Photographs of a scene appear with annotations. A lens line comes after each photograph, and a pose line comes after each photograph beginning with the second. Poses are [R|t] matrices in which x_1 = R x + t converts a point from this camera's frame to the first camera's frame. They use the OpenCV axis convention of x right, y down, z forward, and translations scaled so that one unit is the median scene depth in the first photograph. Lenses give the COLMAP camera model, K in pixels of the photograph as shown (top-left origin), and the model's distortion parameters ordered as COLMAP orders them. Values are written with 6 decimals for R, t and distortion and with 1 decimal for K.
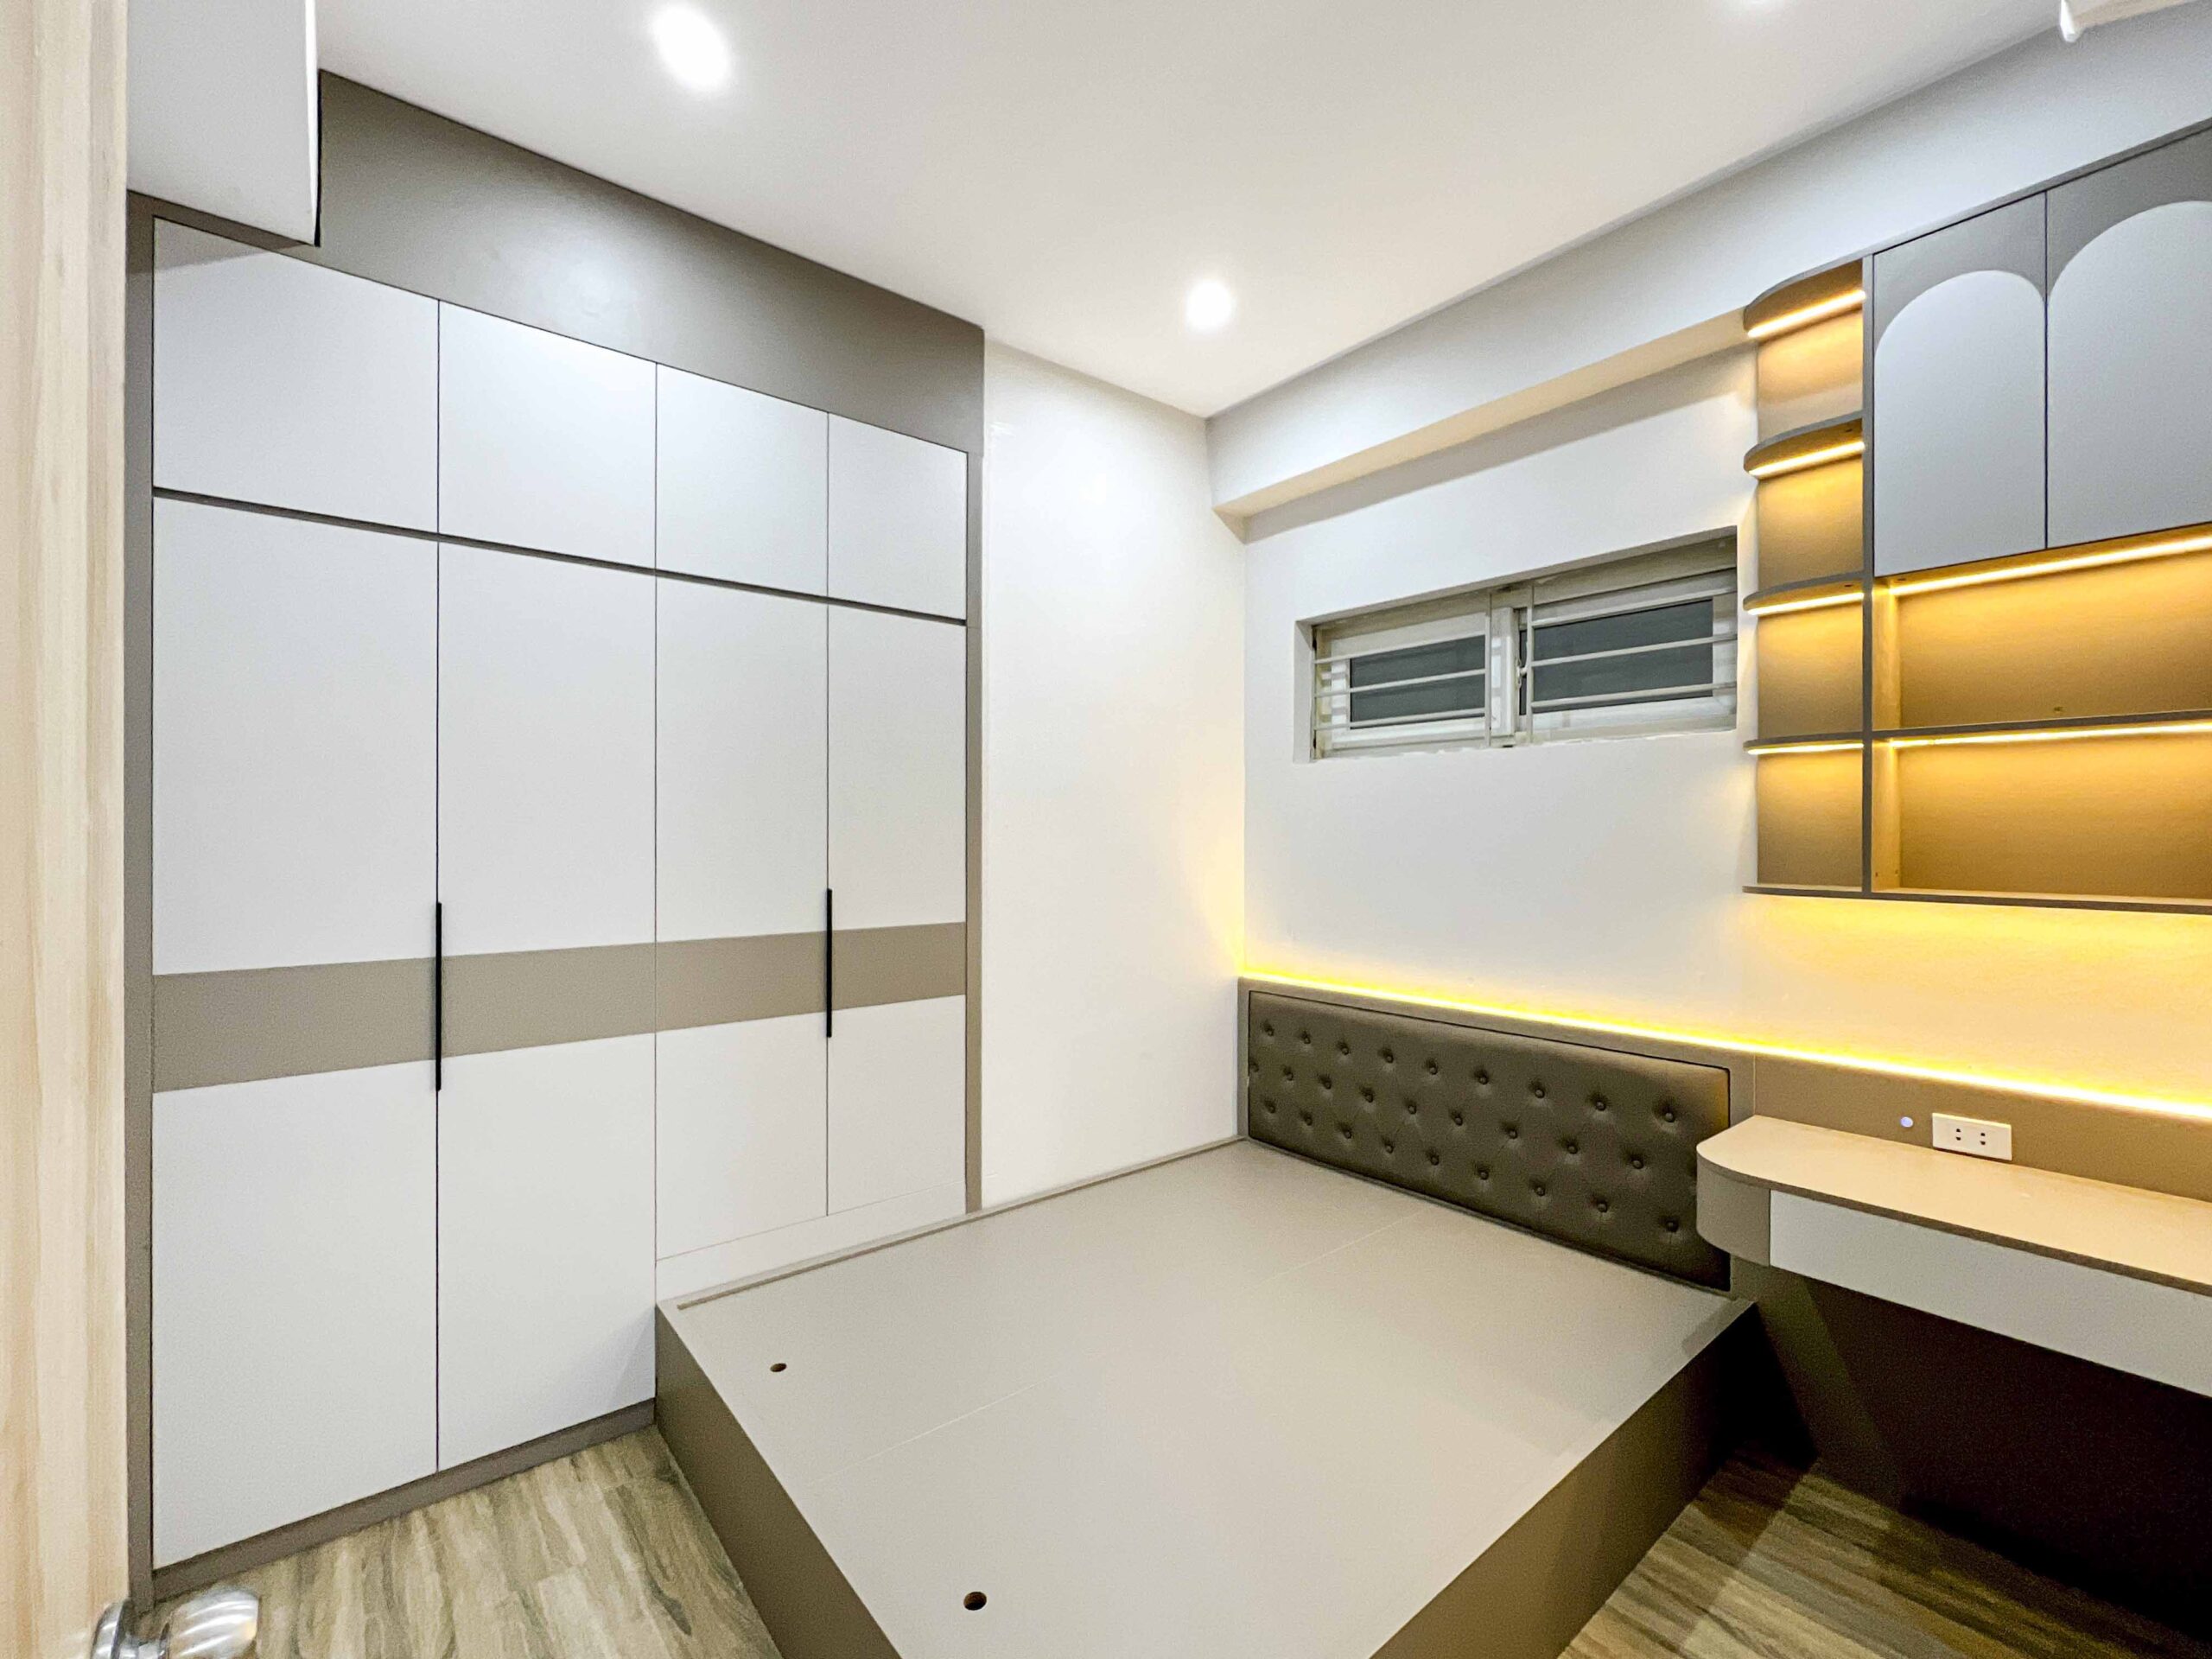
lens RADIAL K [[923.8, 0, 1115.0], [0, 923.8, 831.9], [0, 0, 1]] dist [0.000349, 0.000523]
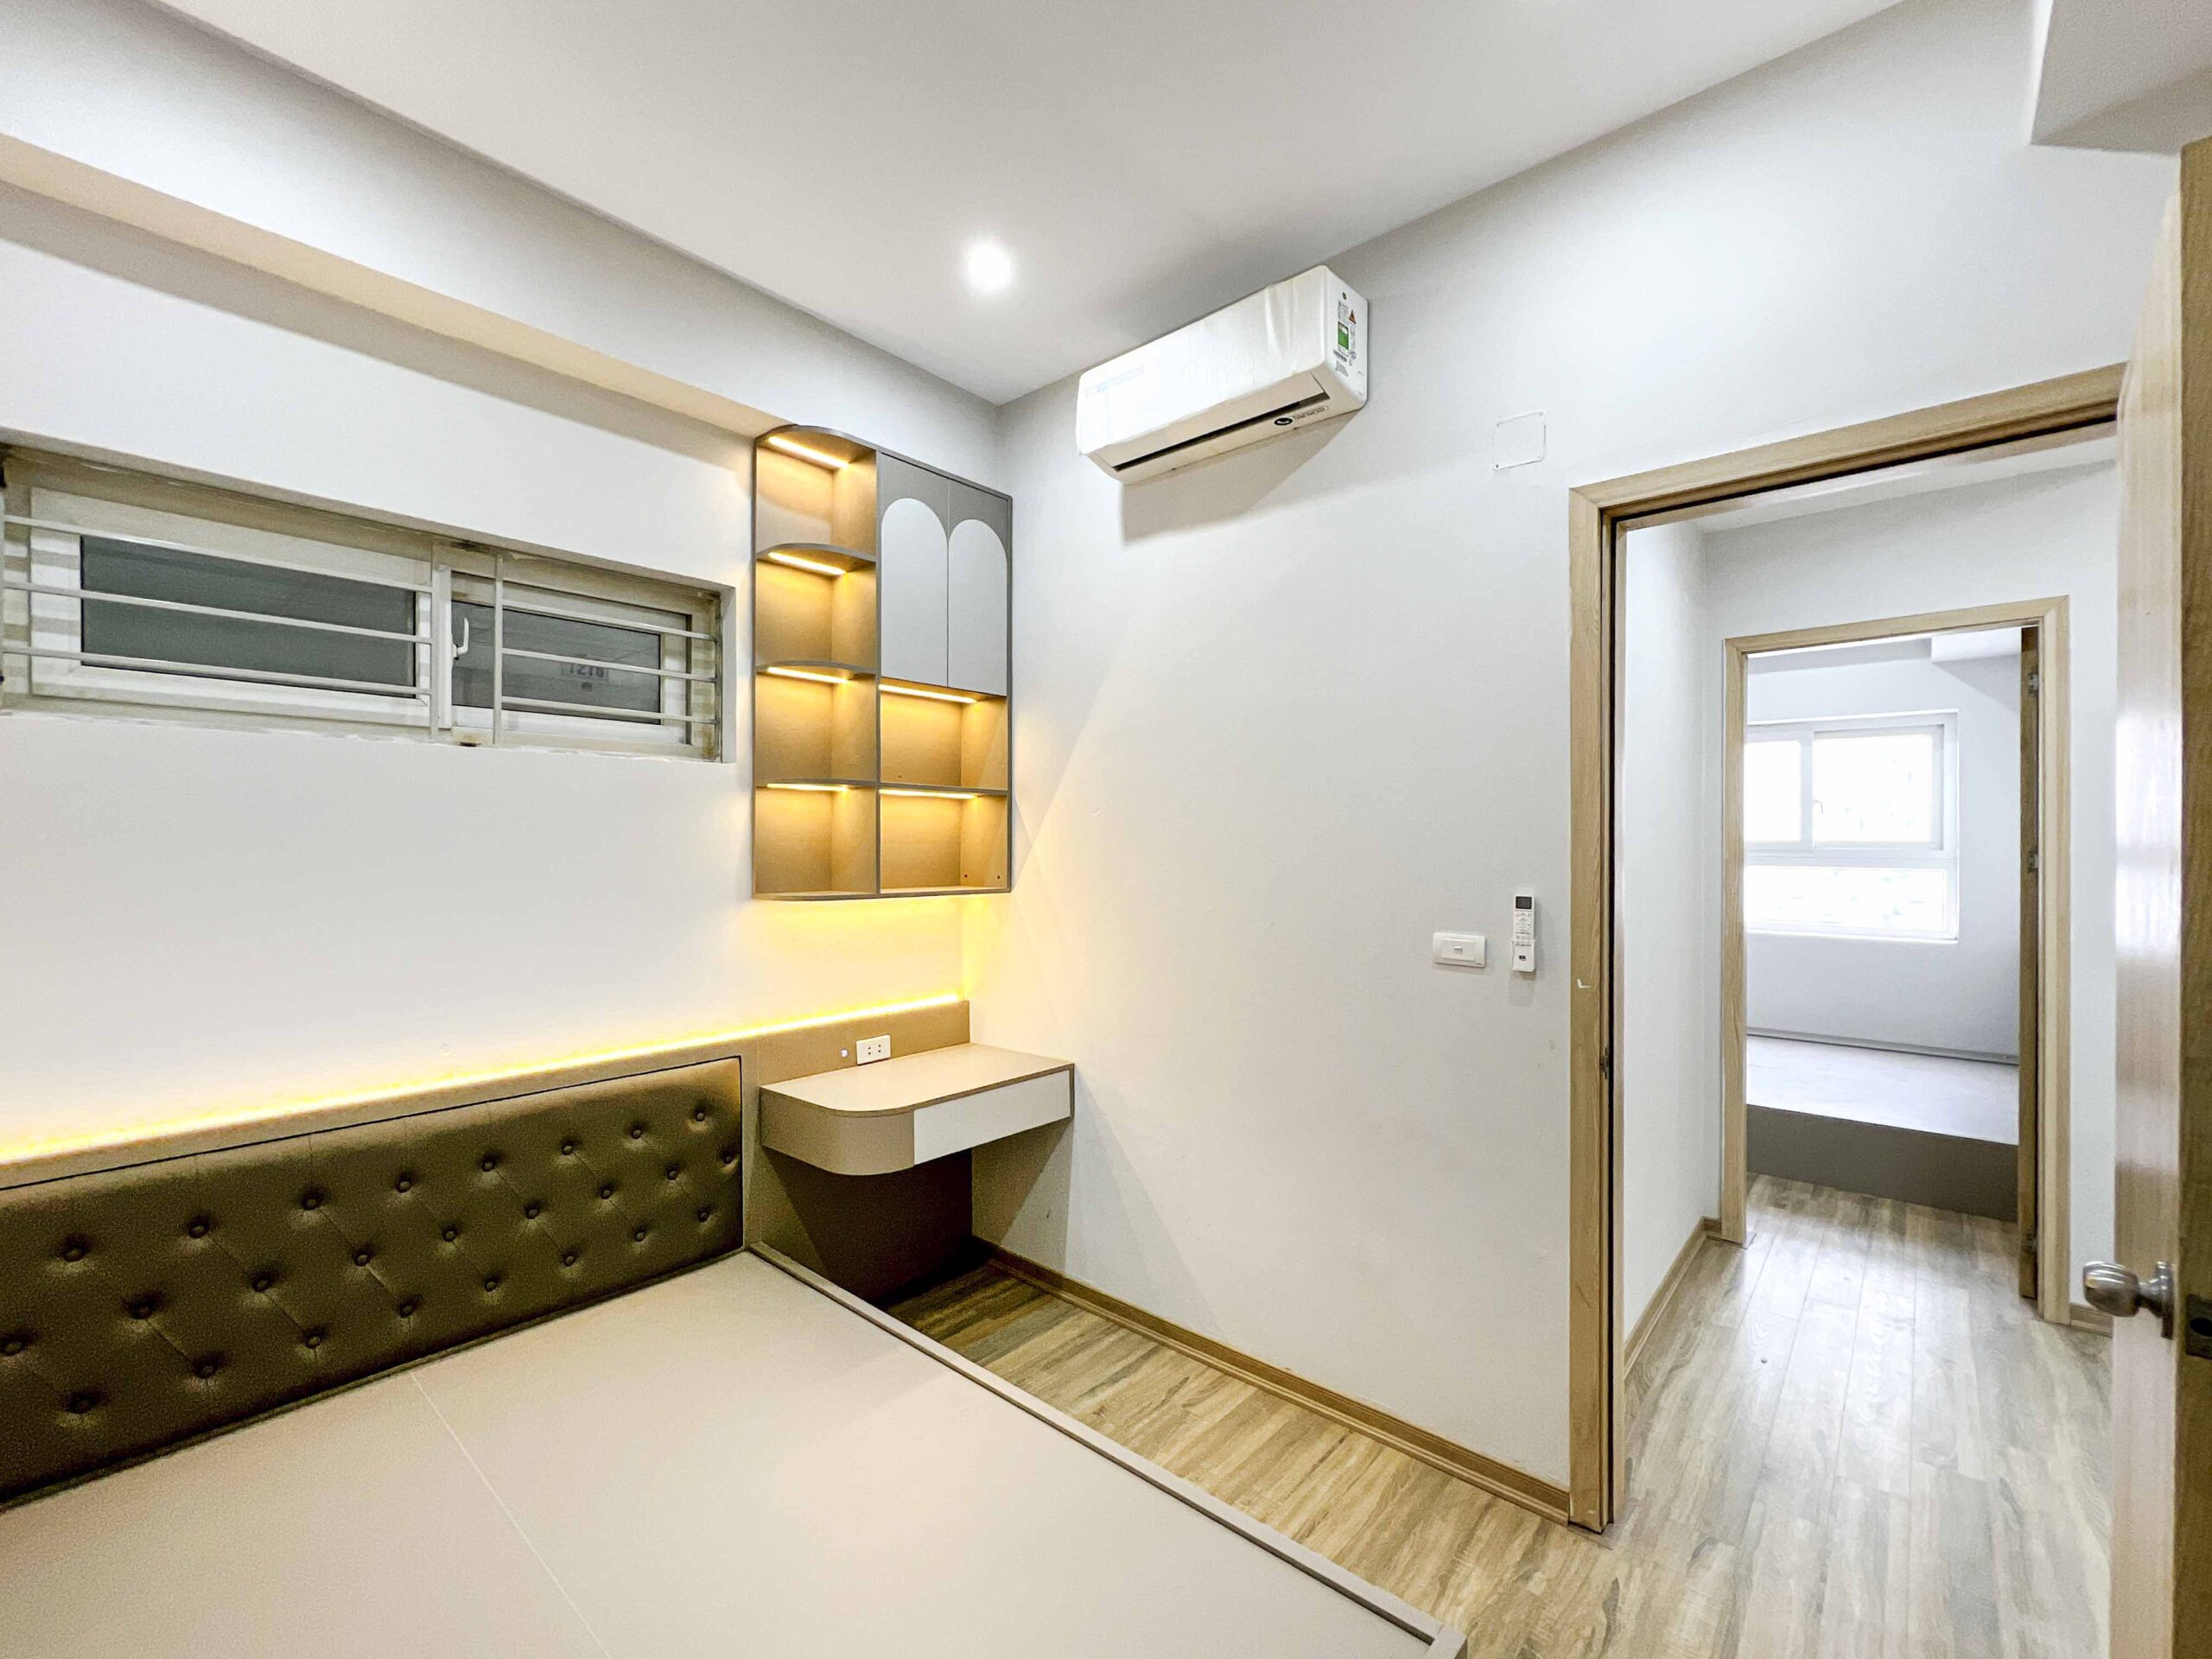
lens RADIAL K [[923.8, 0, 1160.6], [0, 923.8, 850.1], [0, 0, 1]] dist [0.000349, 0.000523]
pose [[-0.164036, -0.001169, 0.986454, -0.510040], [-0.000536, 0.999999, 0.001096, -0.002934], [-0.986454, -0.000349, -0.164037, 0.601194]]
